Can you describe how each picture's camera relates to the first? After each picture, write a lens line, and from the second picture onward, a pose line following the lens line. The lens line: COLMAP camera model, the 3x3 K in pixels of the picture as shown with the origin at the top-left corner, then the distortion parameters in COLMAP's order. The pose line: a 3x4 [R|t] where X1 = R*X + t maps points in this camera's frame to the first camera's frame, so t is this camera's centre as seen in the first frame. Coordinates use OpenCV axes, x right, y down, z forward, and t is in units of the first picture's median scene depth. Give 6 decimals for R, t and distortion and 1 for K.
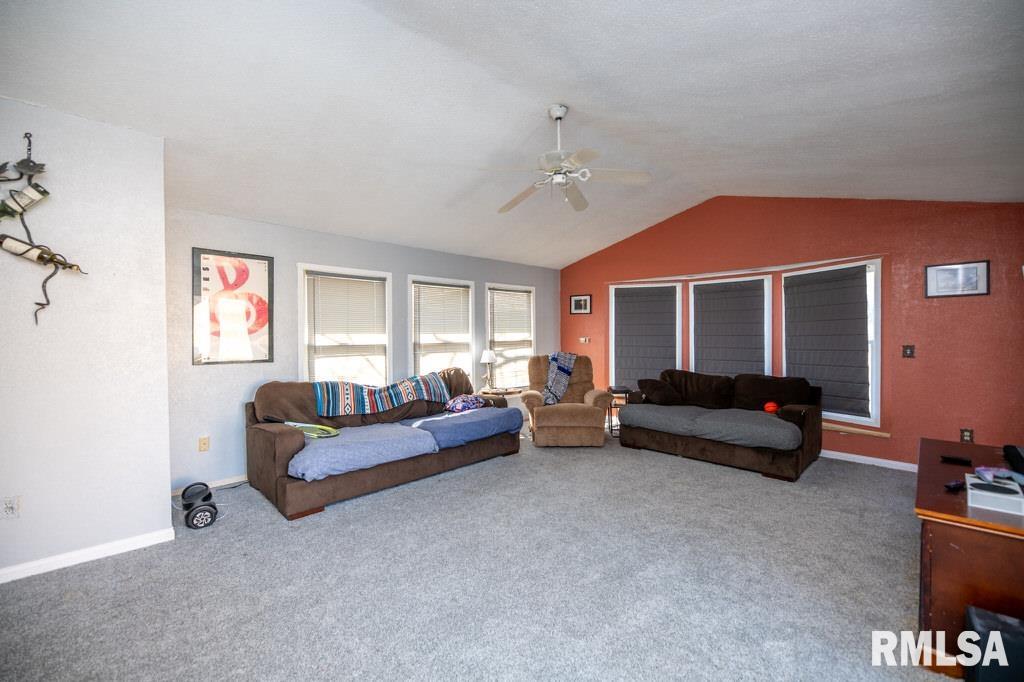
lens RADIAL K [[415.0, 0, 511.5], [0, 415.0, 337.0], [0, 0, 1]] dist [0.001997, 0.000029]
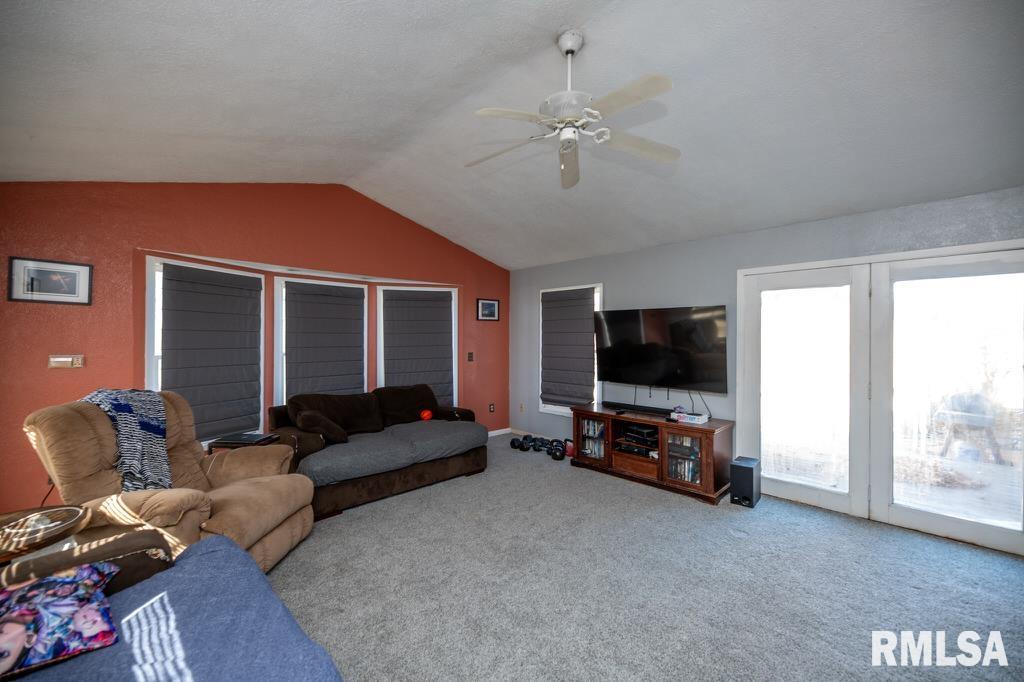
lens RADIAL K [[415.2, 0, 511.3], [0, 415.2, 339.0], [0, 0, 1]] dist [-0.001380, -0.000166]
pose [[0.000100, 0.005712, 0.999984, -0.389802], [0.007655, 0.999954, -0.005712, -0.014486], [-0.999971, 0.007656, 0.000057, 0.713981]]
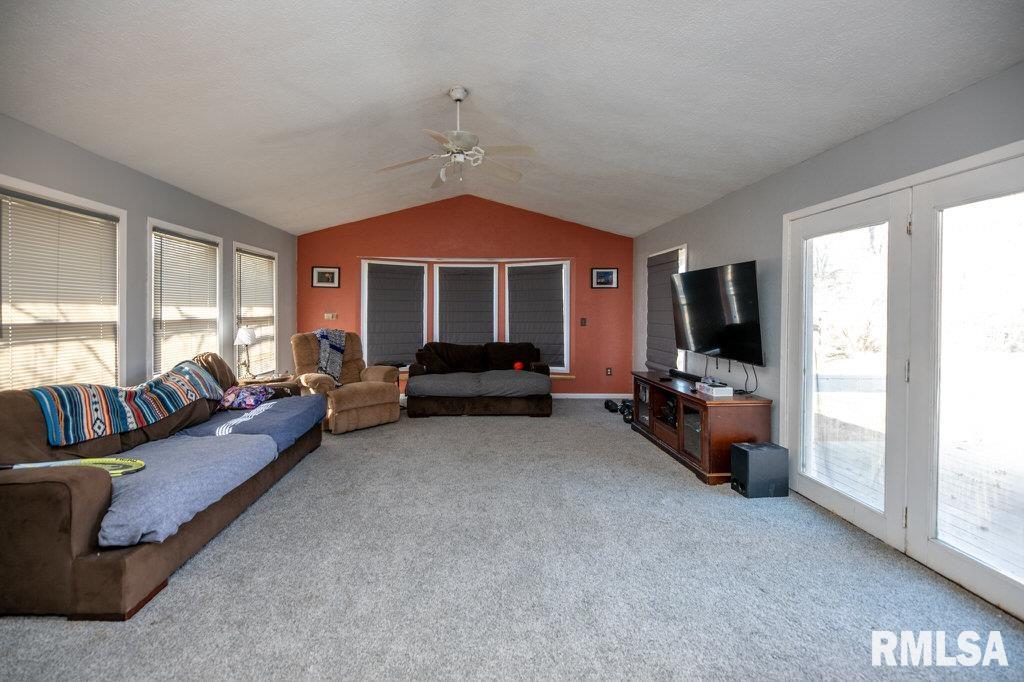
lens RADIAL K [[426.6, 0, 479.8], [0, 426.6, 312.9], [0, 0, 1]] dist [0.002516, 0.000218]
pose [[0.689239, 0.004332, 0.724521, -0.398790], [-0.000118, 0.999983, -0.005867, 0.008681], [-0.724534, 0.003958, 0.689228, 0.143963]]
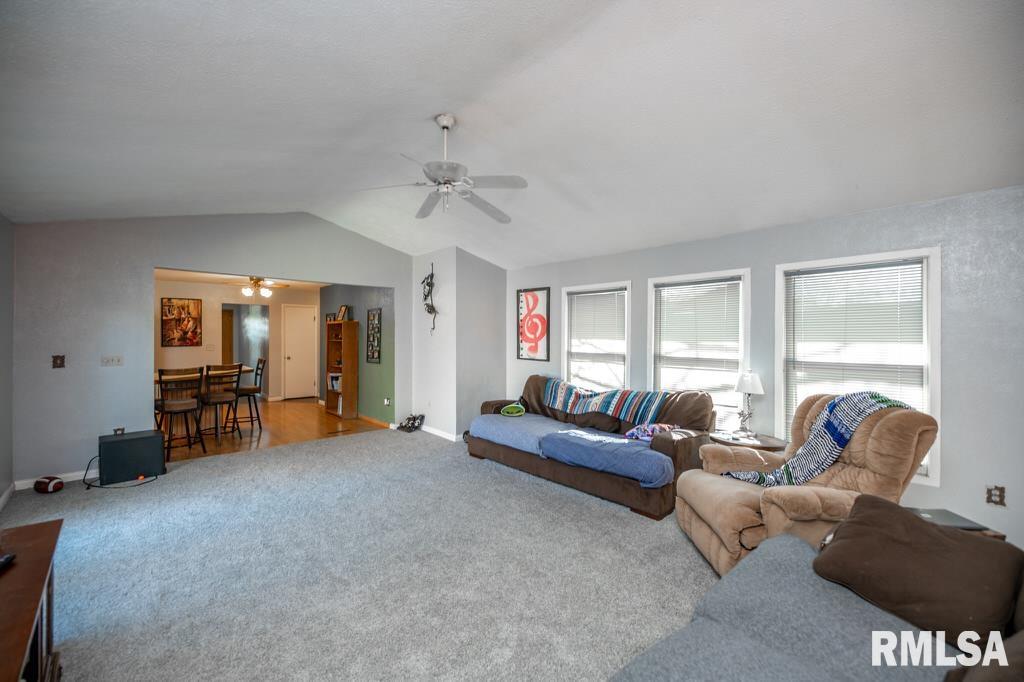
lens RADIAL K [[415.2, 0, 511.3], [0, 415.2, 339.0], [0, 0, 1]] dist [-0.001380, -0.000166]
pose [[-0.020005, 0.012296, -0.999724, 0.713718], [-0.016532, 0.999784, 0.012628, -0.025127], [0.999663, 0.016780, -0.019798, 0.755490]]
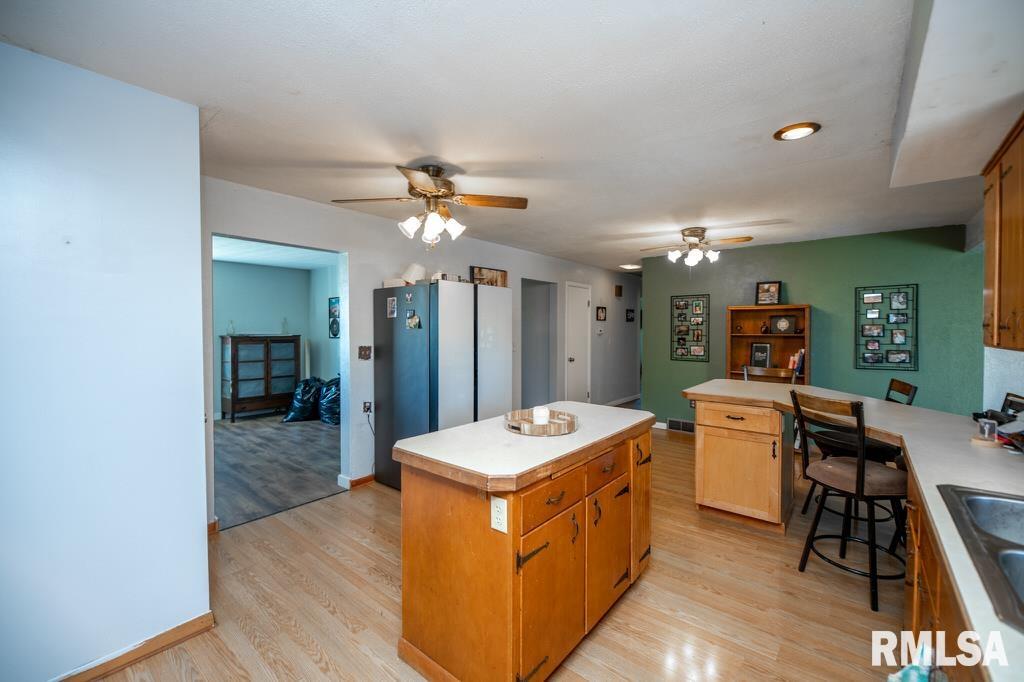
lens RADIAL K [[424.4, 0, 515.0], [0, 424.4, 334.7], [0, 0, 1]] dist [-0.008439, 0.000039]
pose [[0.111716, 0.023732, -0.993457, 0.128162], [-0.014721, 0.999645, 0.022225, -0.003826], [0.993631, 0.012142, 0.112026, -0.657882]]
